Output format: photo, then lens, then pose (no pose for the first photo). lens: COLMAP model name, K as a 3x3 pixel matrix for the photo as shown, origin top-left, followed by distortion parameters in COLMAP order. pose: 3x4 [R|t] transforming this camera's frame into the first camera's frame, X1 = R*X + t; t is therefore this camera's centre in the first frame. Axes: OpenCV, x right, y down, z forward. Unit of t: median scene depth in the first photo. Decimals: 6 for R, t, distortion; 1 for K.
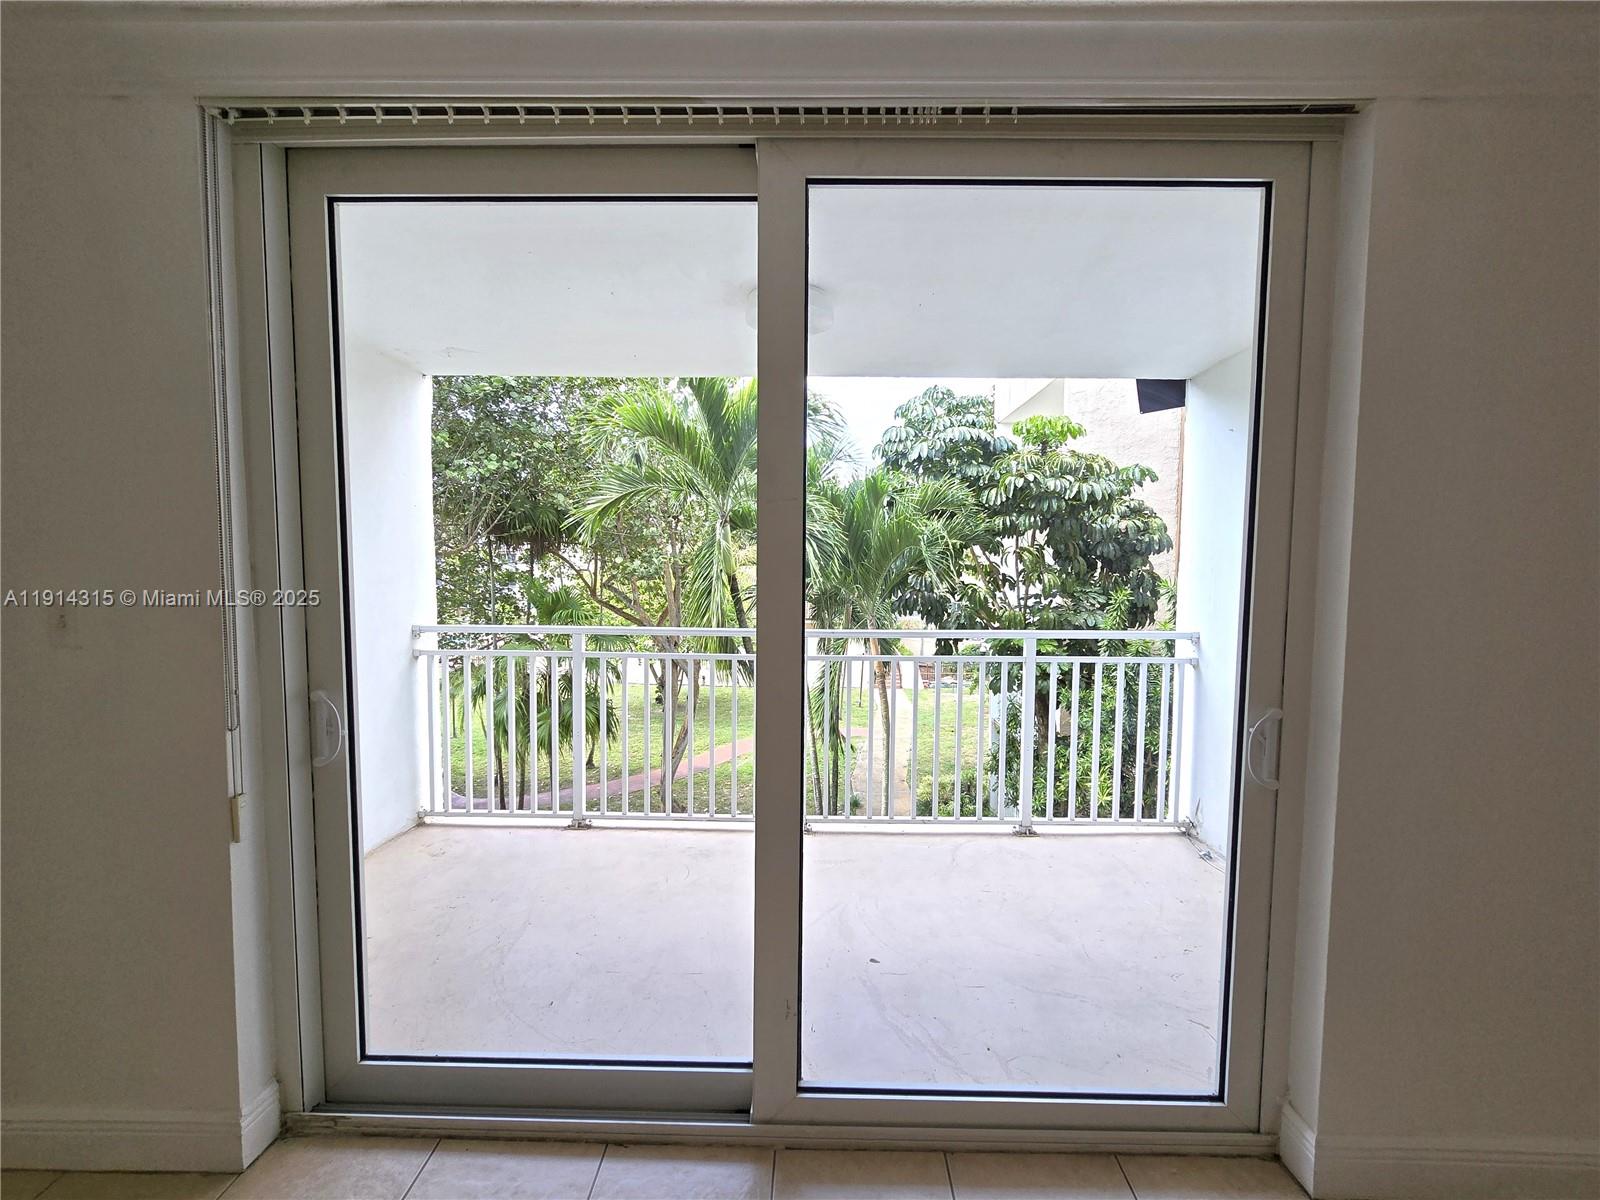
lens RADIAL K [[660.7, 0, 803.8], [0, 660.7, 598.1], [0, 0, 1]] dist [-0.002702, 0.000917]
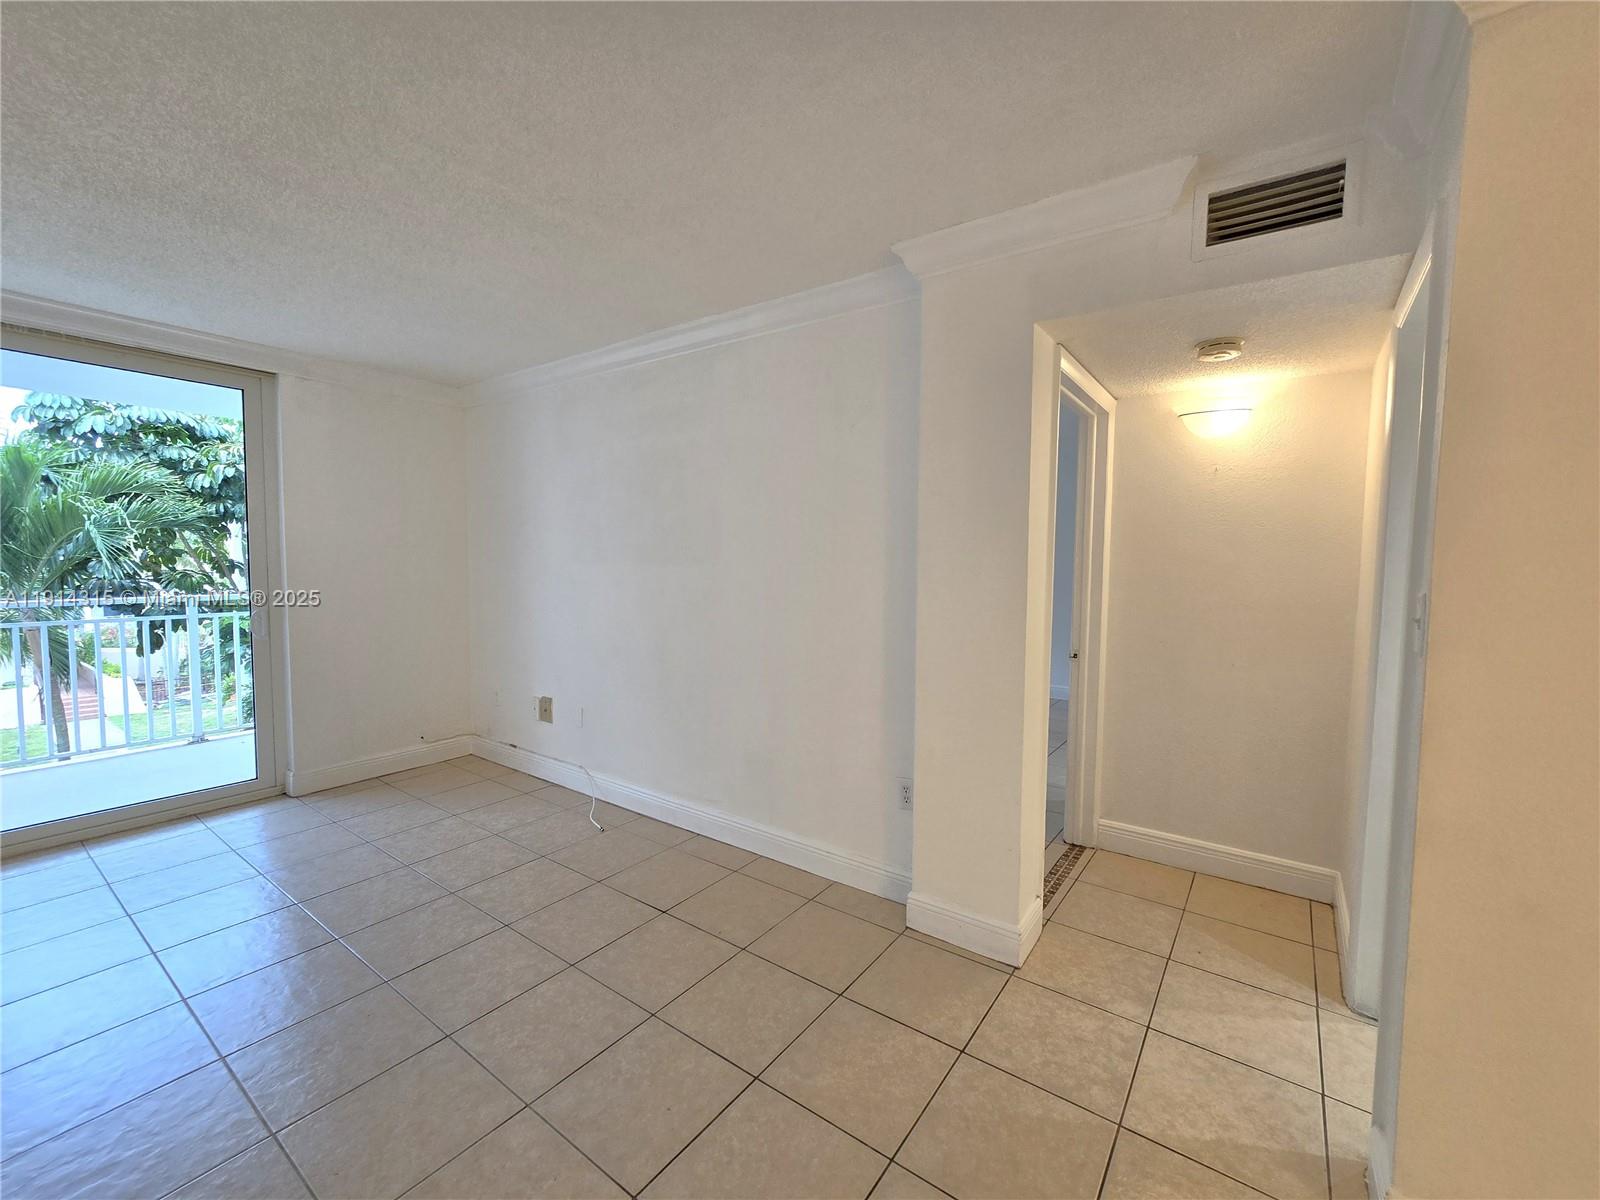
lens RADIAL K [[660.7, 0, 801.8], [0, 660.7, 594.0], [0, 0, 1]] dist [-0.002702, 0.000917]
pose [[0.570949, -0.055863, 0.819083, -0.023289], [0.042460, 0.998356, 0.038493, 0.016064], [-0.819887, 0.012801, 0.572382, -0.318441]]
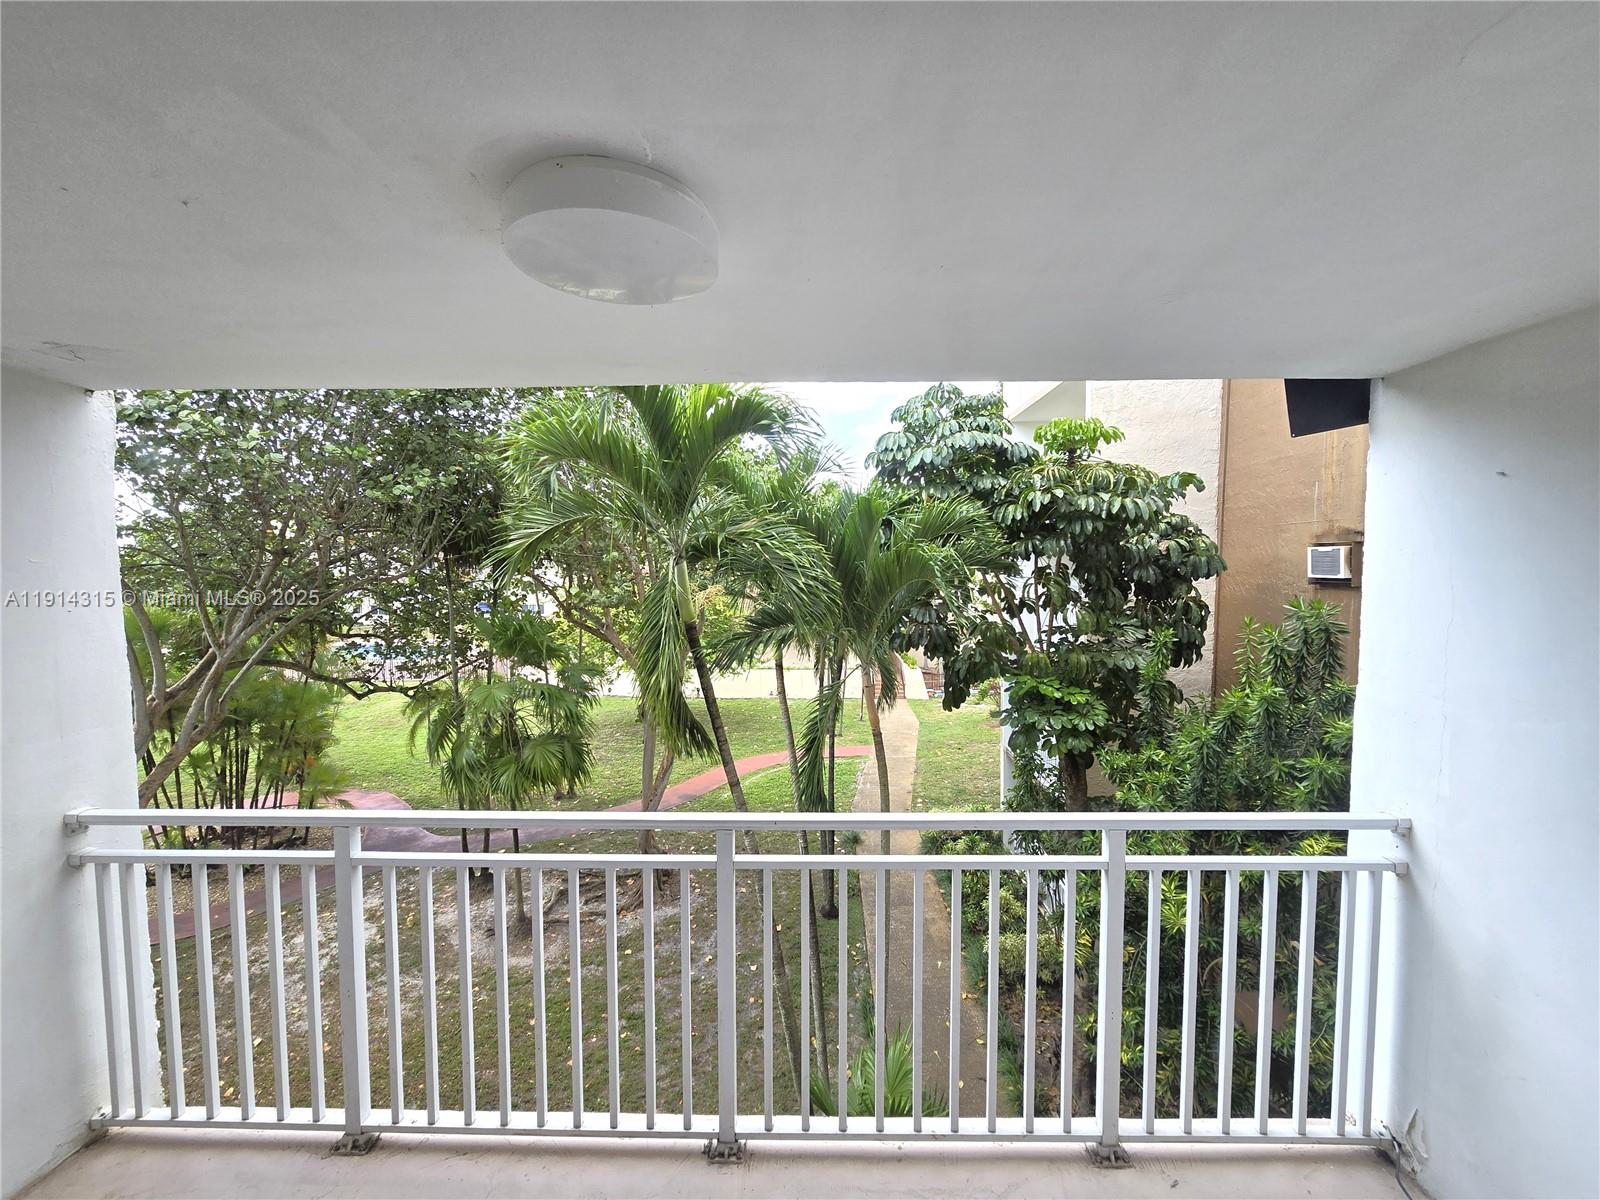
lens RADIAL K [[660.7, 0, 806.5], [0, 660.7, 596.8], [0, 0, 1]] dist [-0.002702, 0.000917]
pose [[0.999907, -0.013481, -0.001808, 0.028258], [0.013492, 0.999889, 0.006258, -0.057767], [0.001724, -0.006282, 0.999979, 0.160294]]
